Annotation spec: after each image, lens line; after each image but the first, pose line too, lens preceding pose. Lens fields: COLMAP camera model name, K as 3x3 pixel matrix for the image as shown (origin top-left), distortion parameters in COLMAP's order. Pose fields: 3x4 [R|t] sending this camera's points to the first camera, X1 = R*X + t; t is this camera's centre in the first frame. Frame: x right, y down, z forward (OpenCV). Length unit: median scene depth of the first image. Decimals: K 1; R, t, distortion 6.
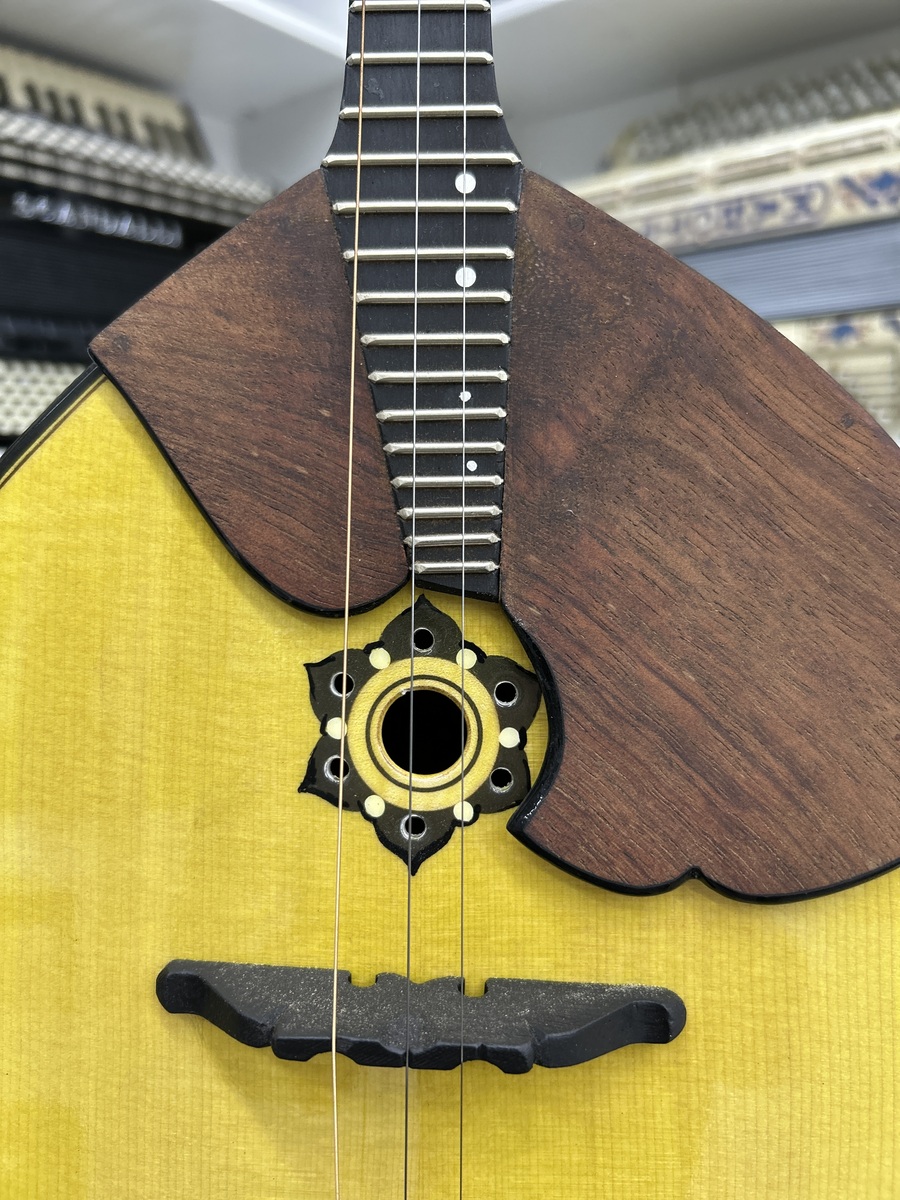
lens RADIAL K [[932.9, 0, 449.0], [0, 932.9, 622.7], [0, 0, 1]] dist [-0.013404, -0.011784]
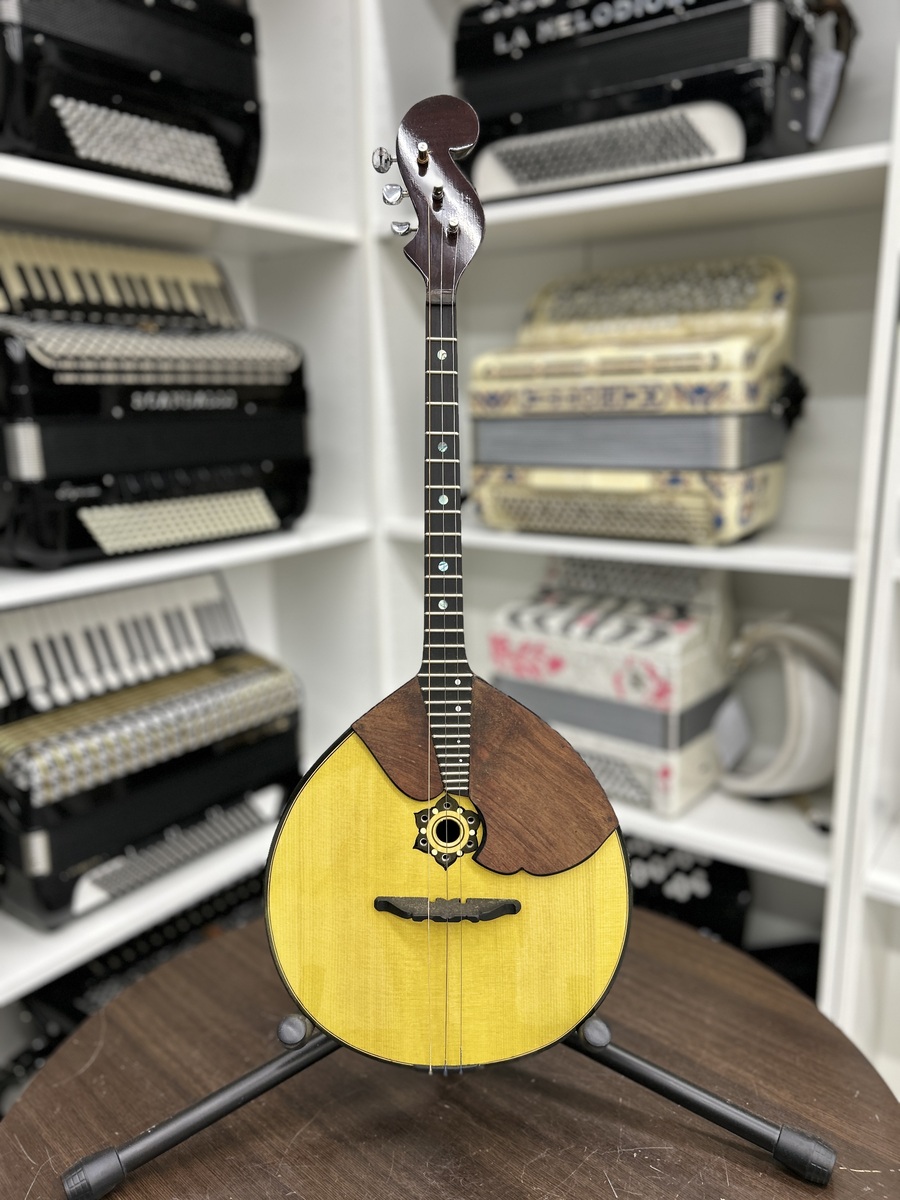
lens RADIAL K [[908.1, 0, 450.5], [0, 908.1, 604.9], [0, 0, 1]] dist [0.030359, -0.041277]
pose [[0.998402, -0.018556, 0.053378, -0.129648], [0.015051, 0.997751, 0.065323, -0.673979], [-0.054470, -0.064415, 0.996436, -1.671235]]
